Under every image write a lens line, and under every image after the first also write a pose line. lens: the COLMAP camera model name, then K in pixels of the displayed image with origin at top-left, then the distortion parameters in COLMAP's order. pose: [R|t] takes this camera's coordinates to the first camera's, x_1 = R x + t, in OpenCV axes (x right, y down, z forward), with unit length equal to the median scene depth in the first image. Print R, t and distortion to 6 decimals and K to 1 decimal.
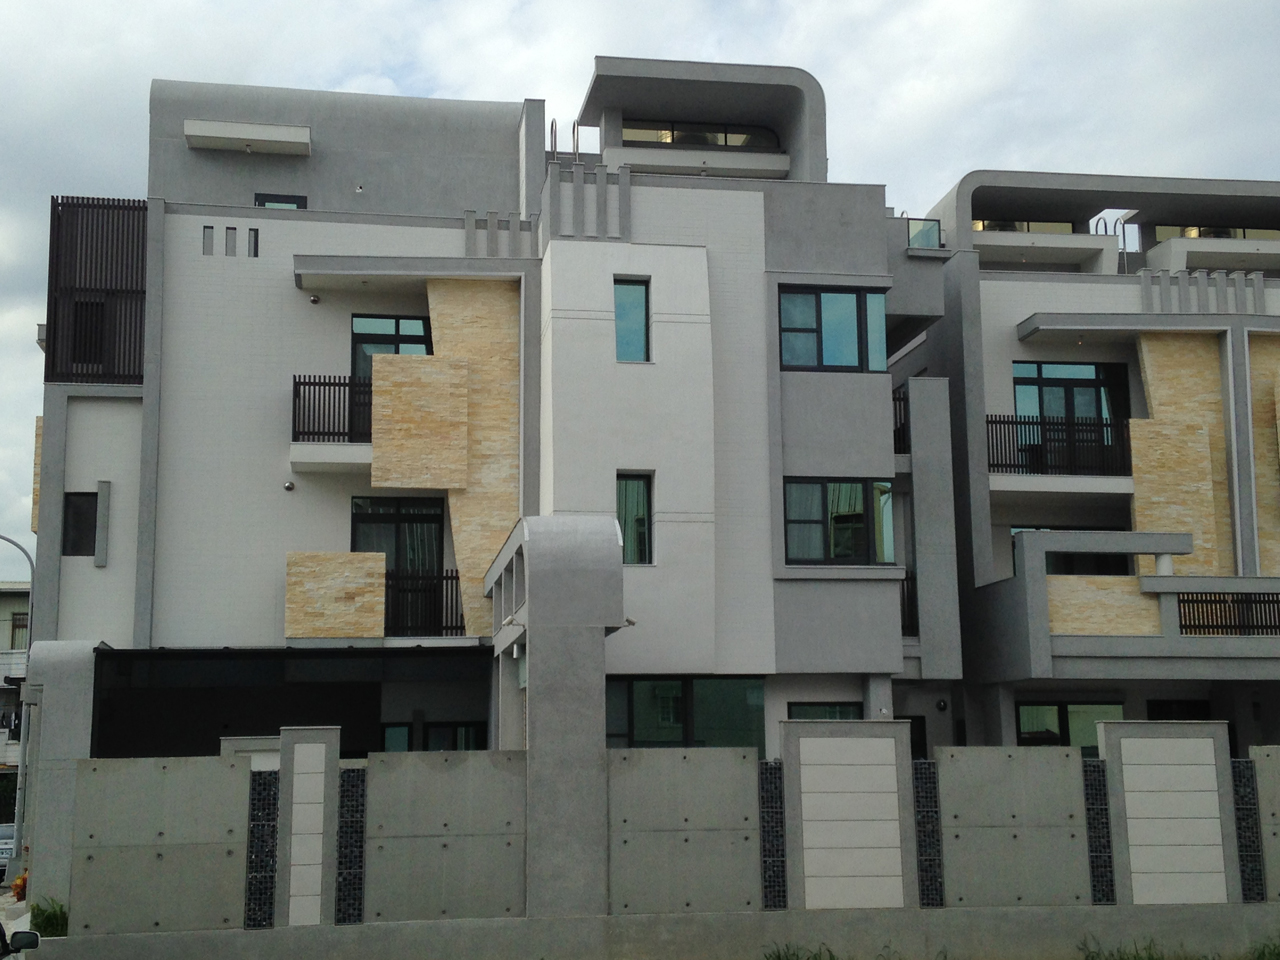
lens RADIAL K [[1682.0, 0, 640.0], [0, 1682.0, 480.0], [0, 0, 1]] dist [0.262004, -0.539894]
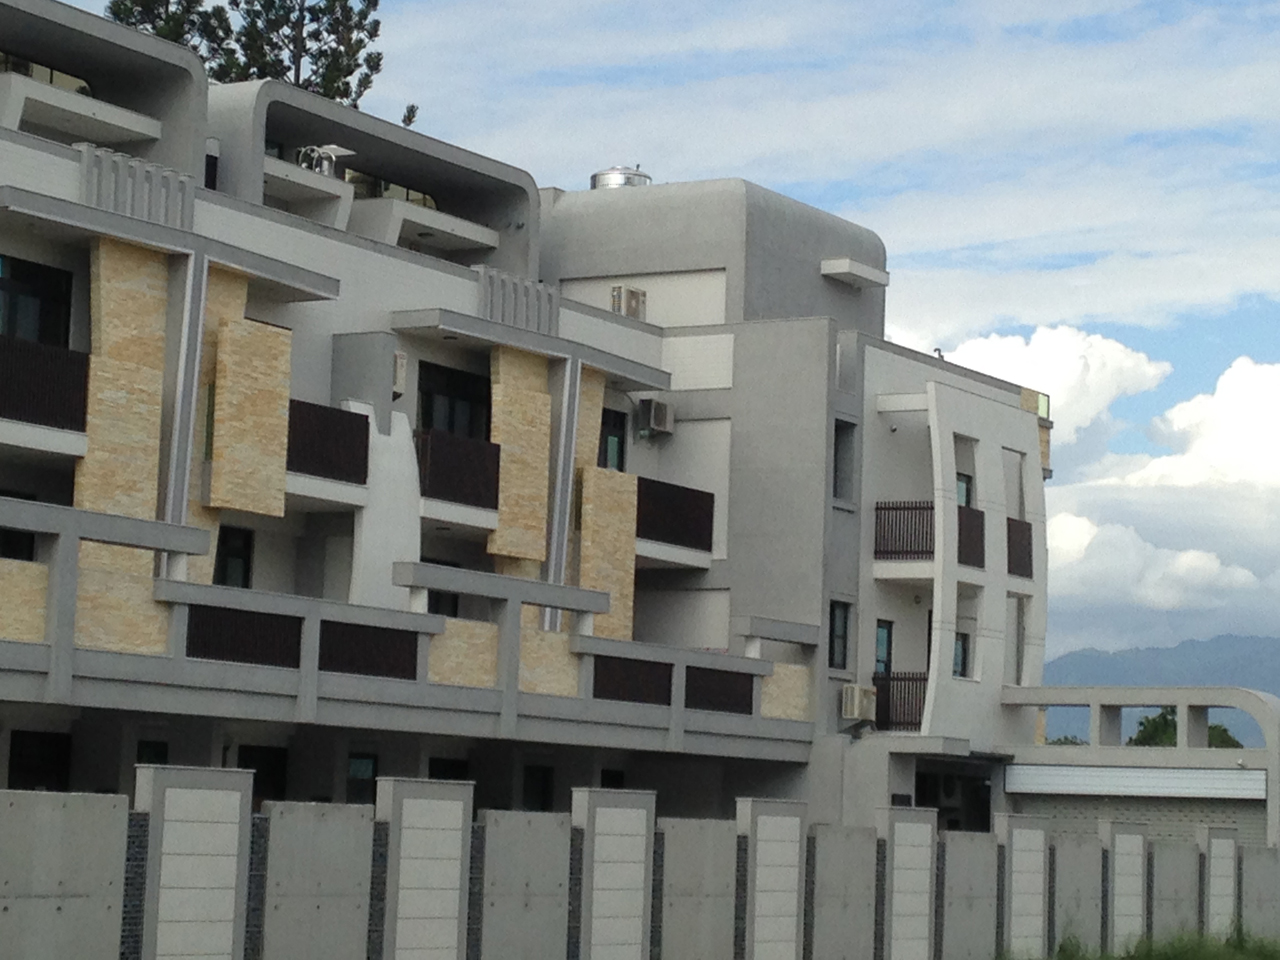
lens RADIAL K [[3439.1, 0, 640.0], [0, 3439.1, 480.0], [0, 0, 1]] dist [0.046545, 0.365406]
pose [[0.620676, 0.112324, 0.775980, -0.630605], [-0.169265, 0.985544, -0.007270, -0.010600], [-0.765578, -0.126834, 0.630716, -0.109101]]
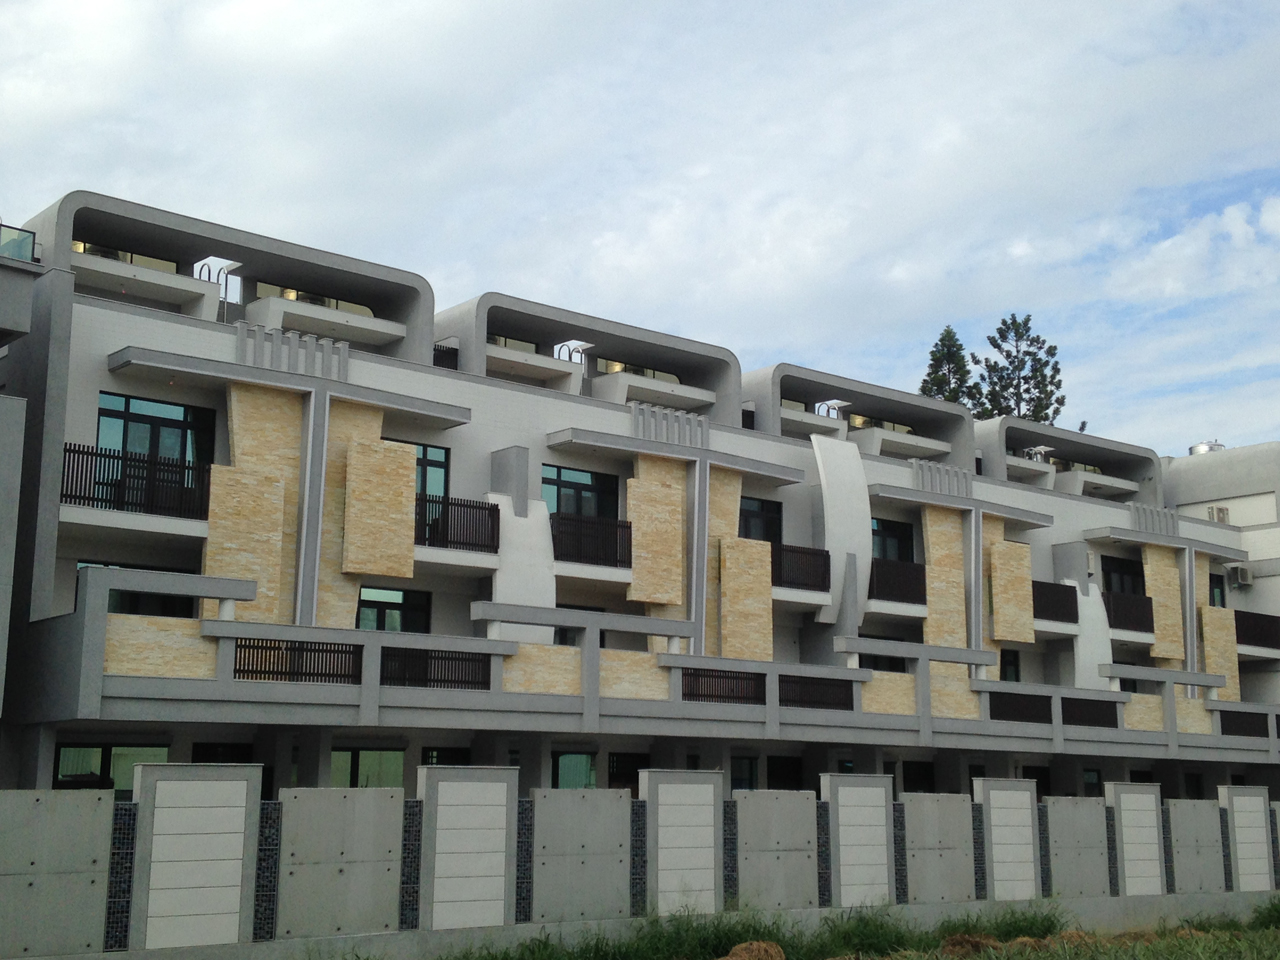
lens RADIAL K [[1682.0, 0, 640.0], [0, 1682.0, 480.0], [0, 0, 1]] dist [0.262004, -0.539894]
pose [[0.857110, 0.110733, 0.503092, -0.004257], [-0.098597, 0.993832, -0.050769, -0.000085], [-0.505610, -0.006089, 0.862741, -0.000828]]
